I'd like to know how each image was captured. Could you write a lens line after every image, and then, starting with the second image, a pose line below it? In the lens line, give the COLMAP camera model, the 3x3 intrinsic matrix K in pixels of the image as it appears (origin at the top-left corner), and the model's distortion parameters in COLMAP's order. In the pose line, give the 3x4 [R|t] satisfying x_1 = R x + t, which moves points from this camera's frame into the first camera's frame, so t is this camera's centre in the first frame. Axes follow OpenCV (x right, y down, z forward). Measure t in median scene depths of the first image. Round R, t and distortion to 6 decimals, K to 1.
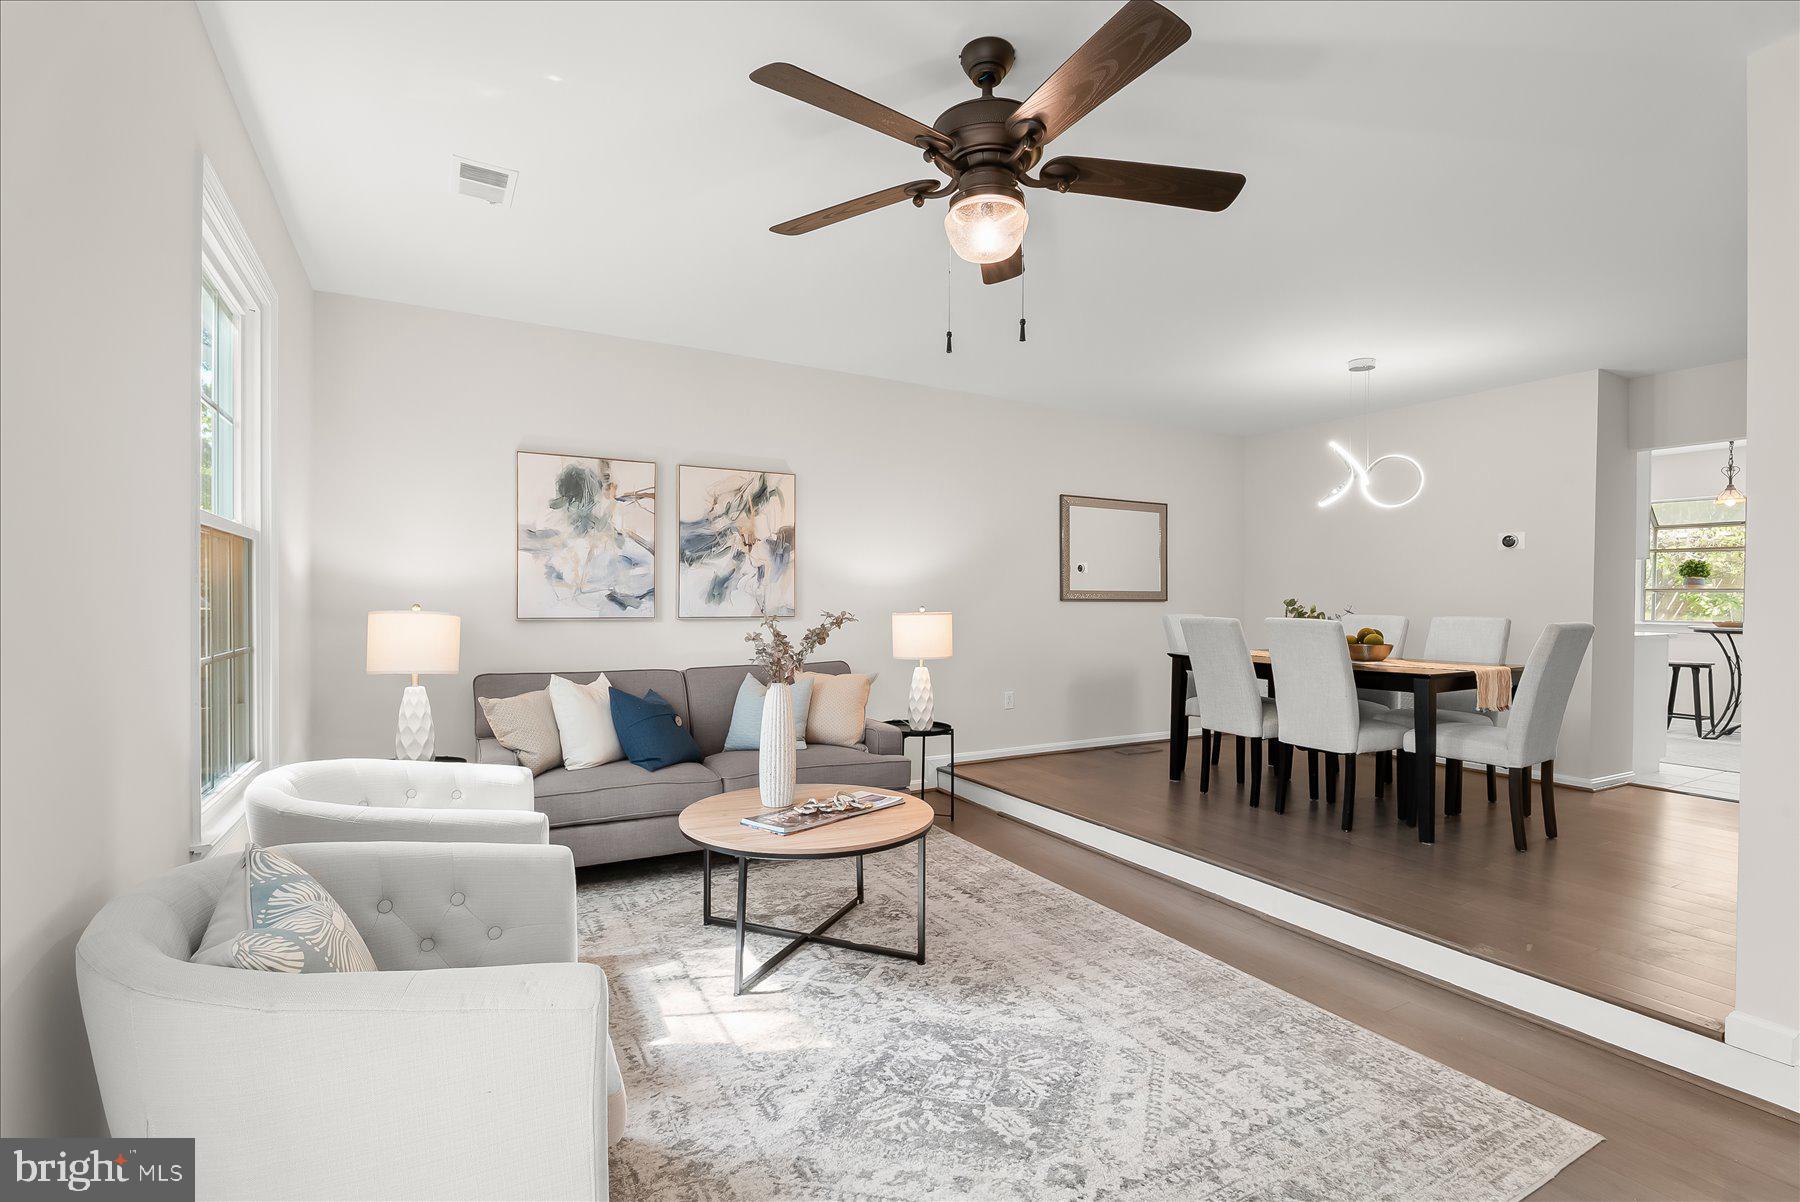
lens RADIAL K [[825.1, 0, 900.8], [0, 825.1, 608.2], [0, 0, 1]] dist [-0.002192, 0.000023]
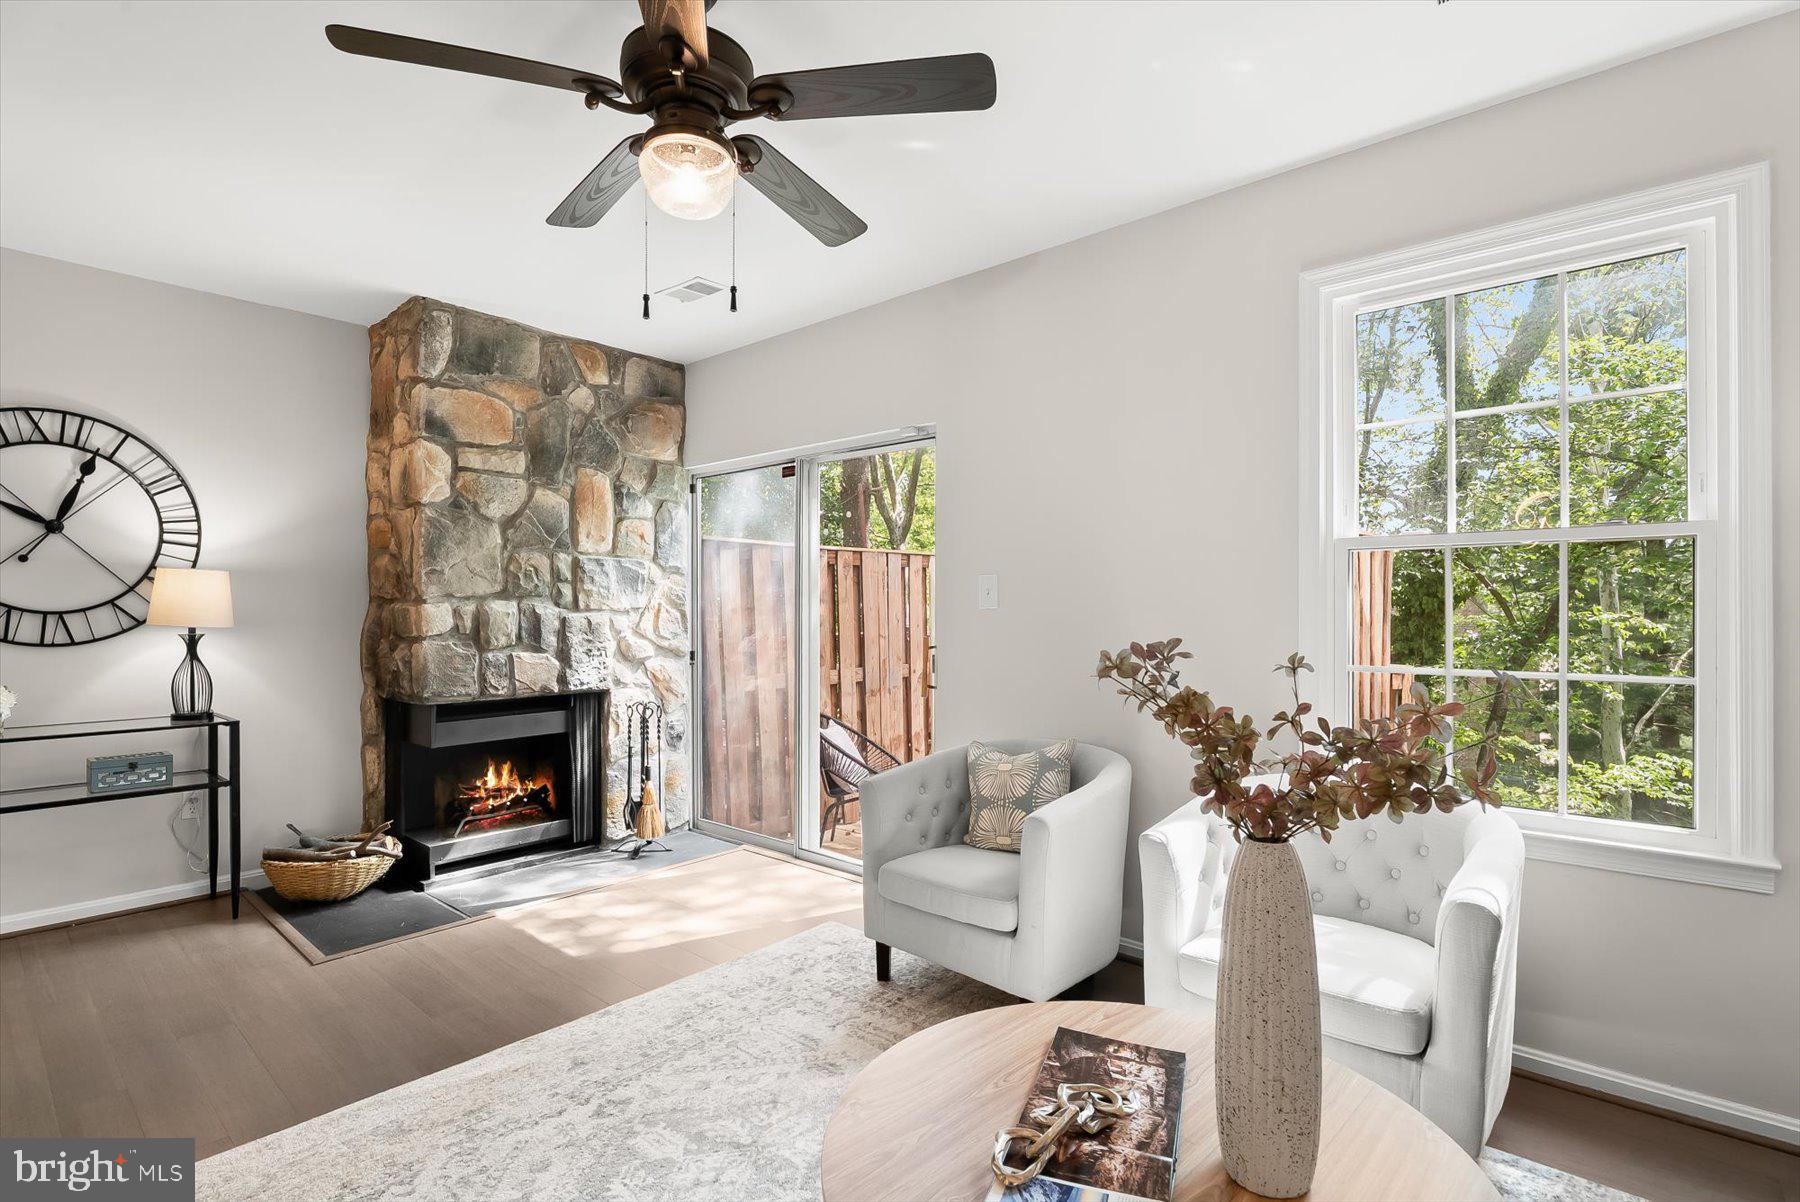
lens RADIAL K [[850.8, 0, 898.5], [0, 850.8, 611.0], [0, 0, 1]] dist [-0.013036, 0.000118]
pose [[-0.942173, -0.006679, -0.335060, 0.092278], [-0.008785, 0.999950, 0.004769, -0.007051], [0.335011, 0.007437, -0.942185, 0.921551]]
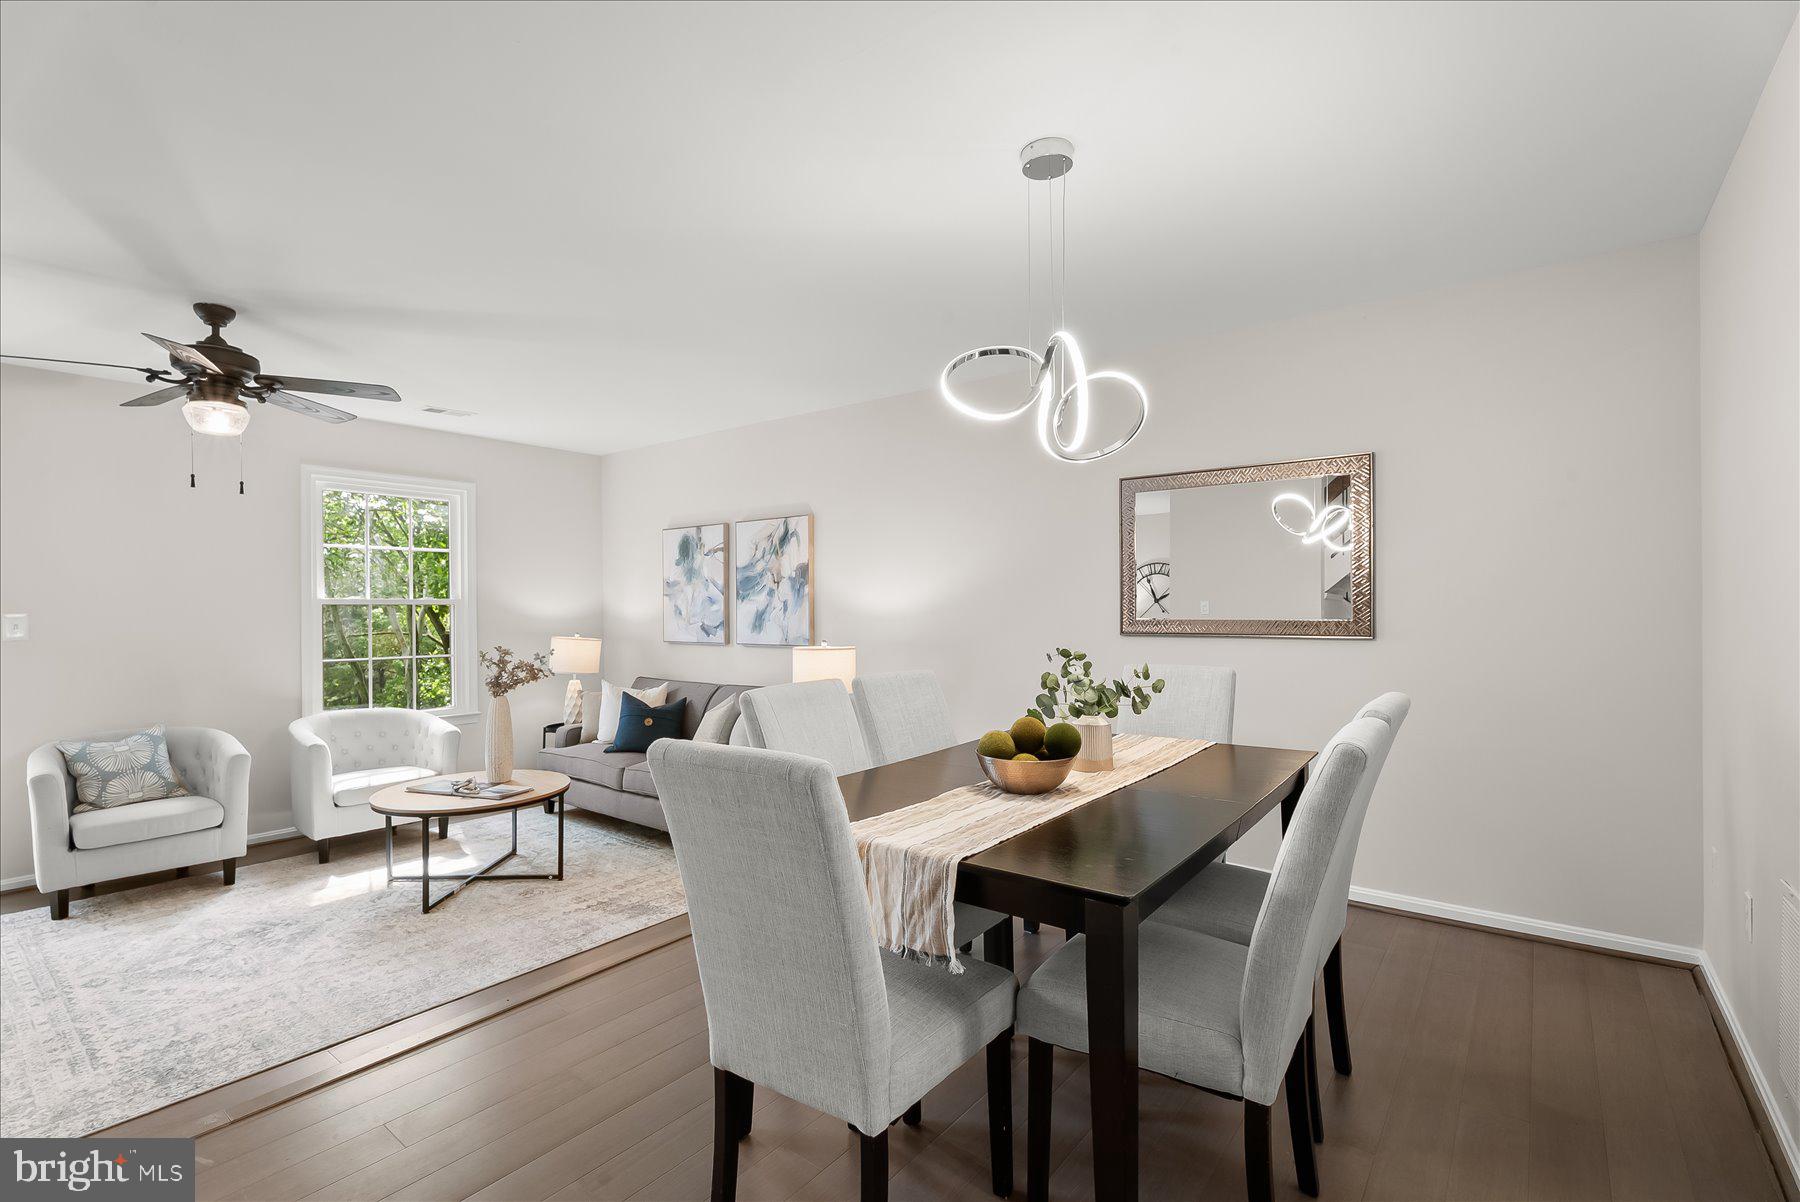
lens RADIAL K [[814.1, 0, 903.3], [0, 814.1, 609.0], [0, 0, 1]] dist [0.001065, 0.000165]
pose [[0.391573, -0.003256, -0.920141, 1.008854], [0.000722, 0.999995, -0.003232, -0.038993], [0.920147, 0.000601, 0.391573, 0.777721]]
